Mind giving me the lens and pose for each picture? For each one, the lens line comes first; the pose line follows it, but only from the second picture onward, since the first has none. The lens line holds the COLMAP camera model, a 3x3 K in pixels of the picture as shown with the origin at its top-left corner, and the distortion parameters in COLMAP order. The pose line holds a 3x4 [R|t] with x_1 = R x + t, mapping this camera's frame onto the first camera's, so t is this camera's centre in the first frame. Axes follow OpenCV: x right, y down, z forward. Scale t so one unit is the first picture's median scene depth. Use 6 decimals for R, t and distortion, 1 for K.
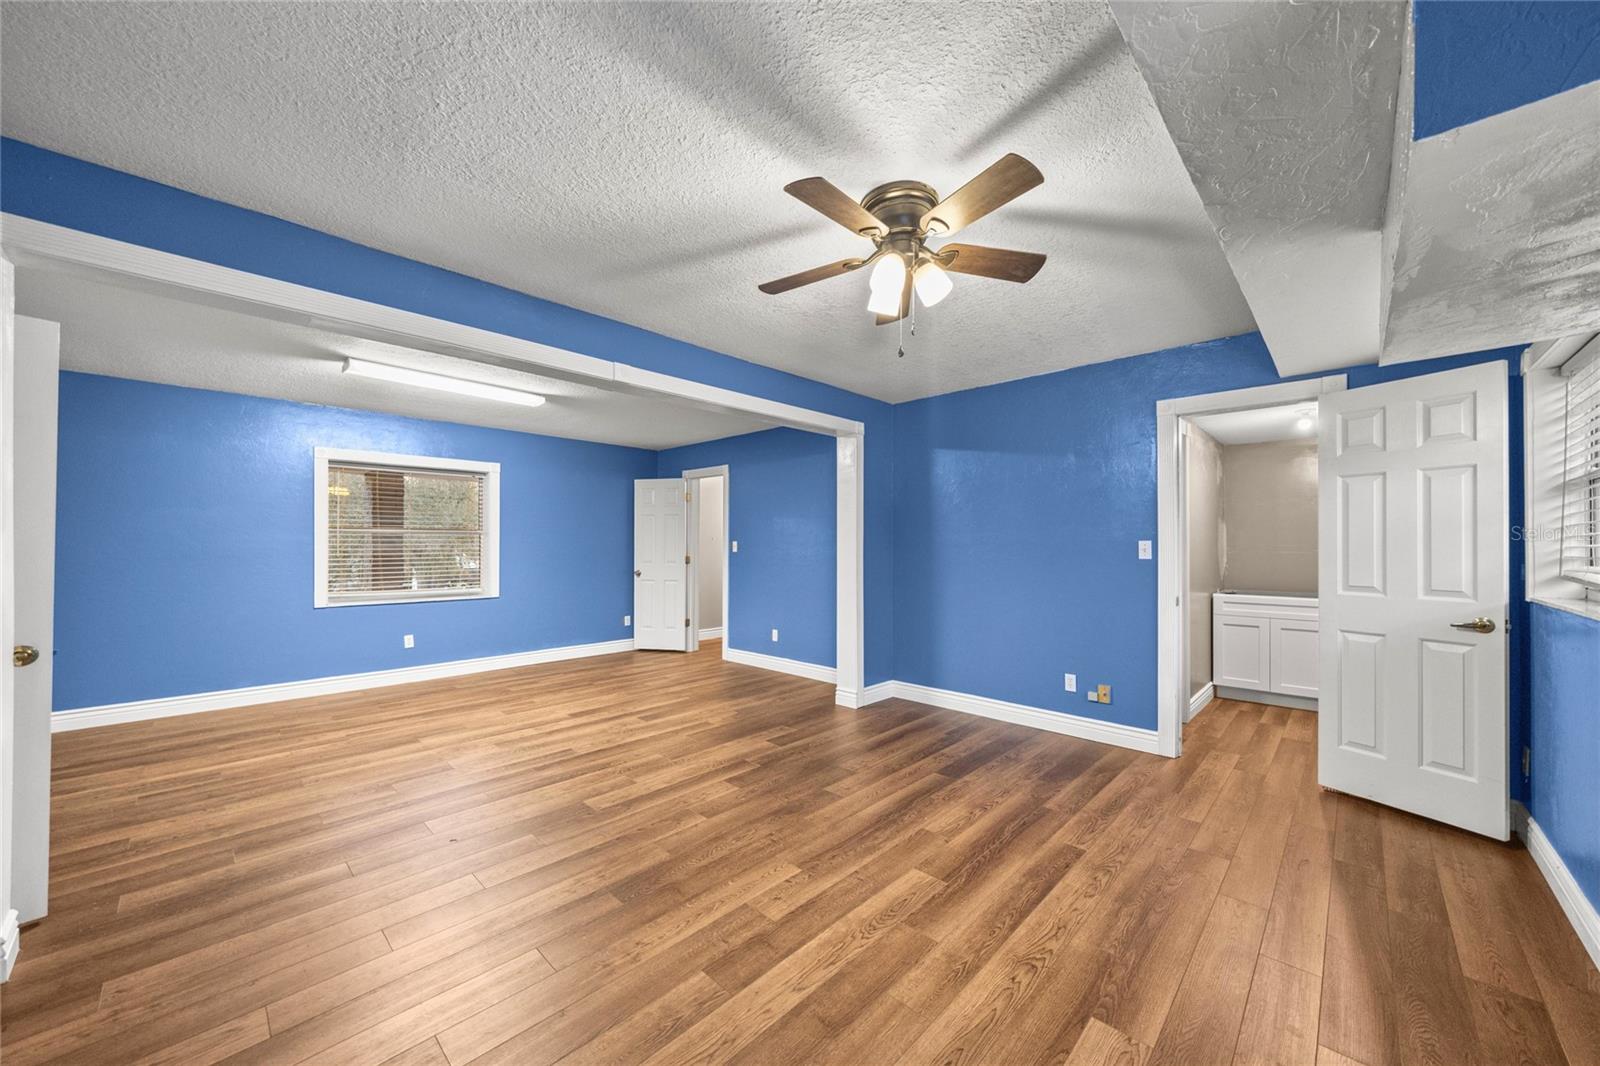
lens RADIAL K [[591.3, 0, 798.4], [0, 591.3, 536.4], [0, 0, 1]] dist [0.000136, -0.000265]
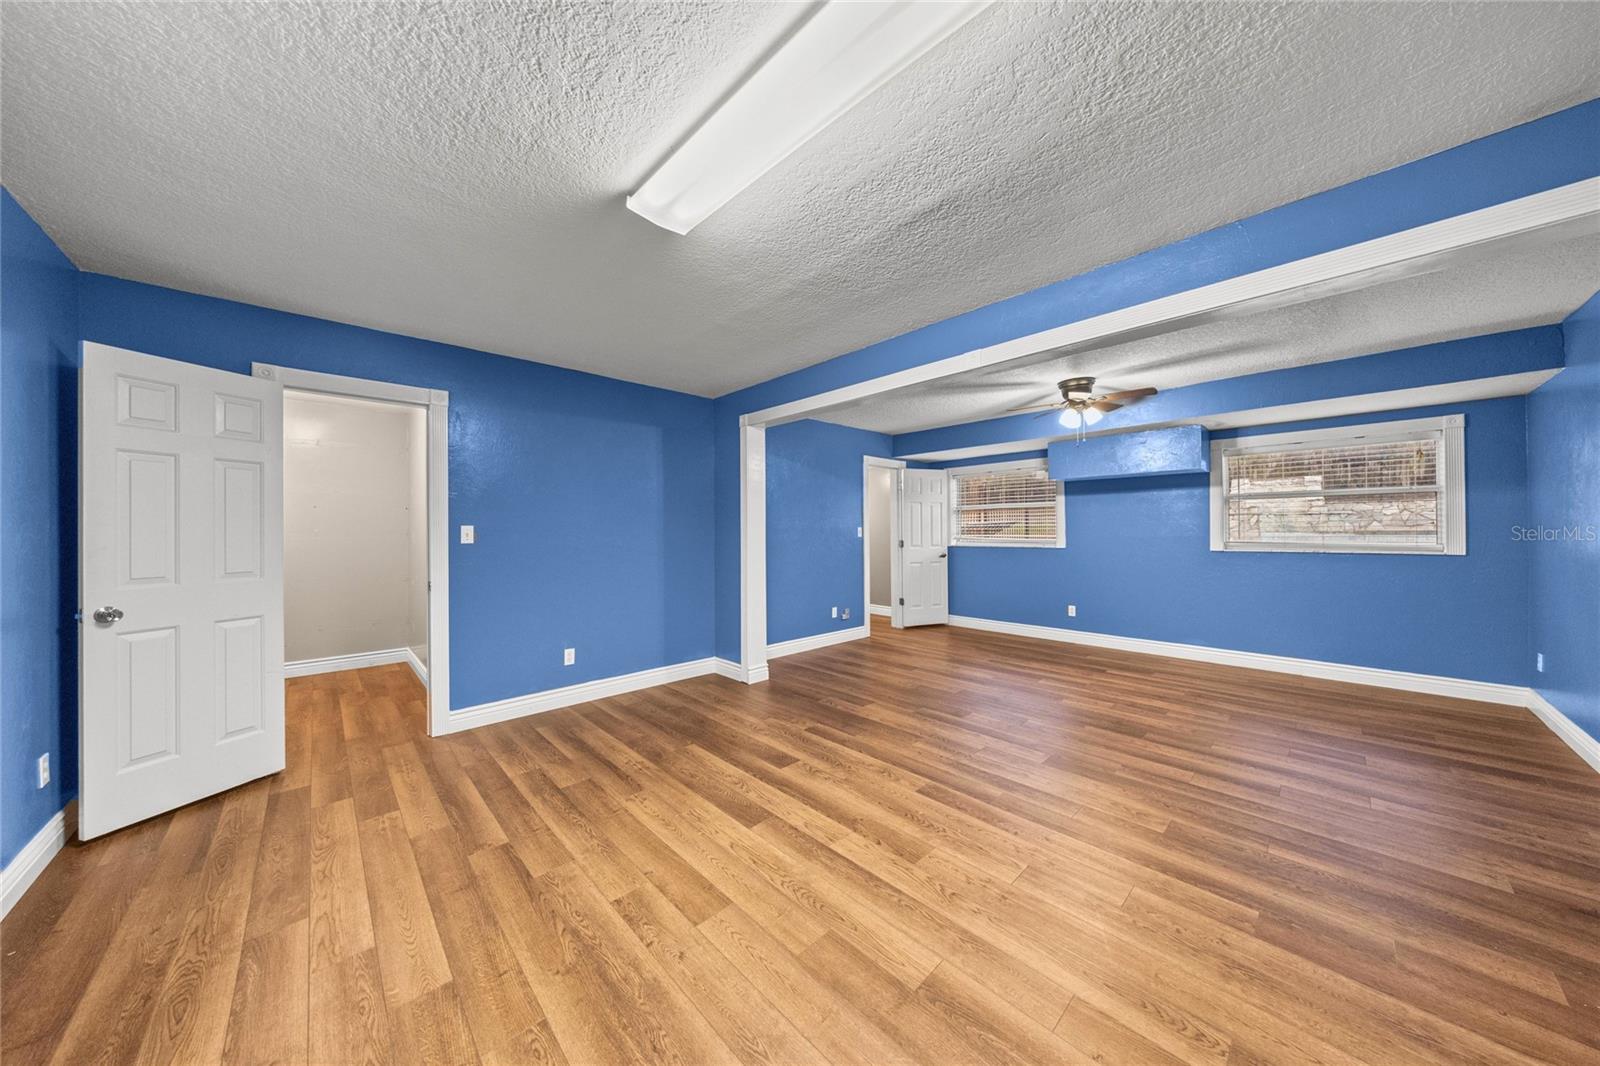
lens RADIAL K [[511.4, 0, 803.6], [0, 511.4, 528.6], [0, 0, 1]] dist [0.001285, 0.000216]
pose [[0.044056, 0.001343, 0.999028, -1.011550], [-0.008740, 0.999961, -0.000959, 0.014188], [-0.998991, -0.008689, 0.044066, 1.064998]]
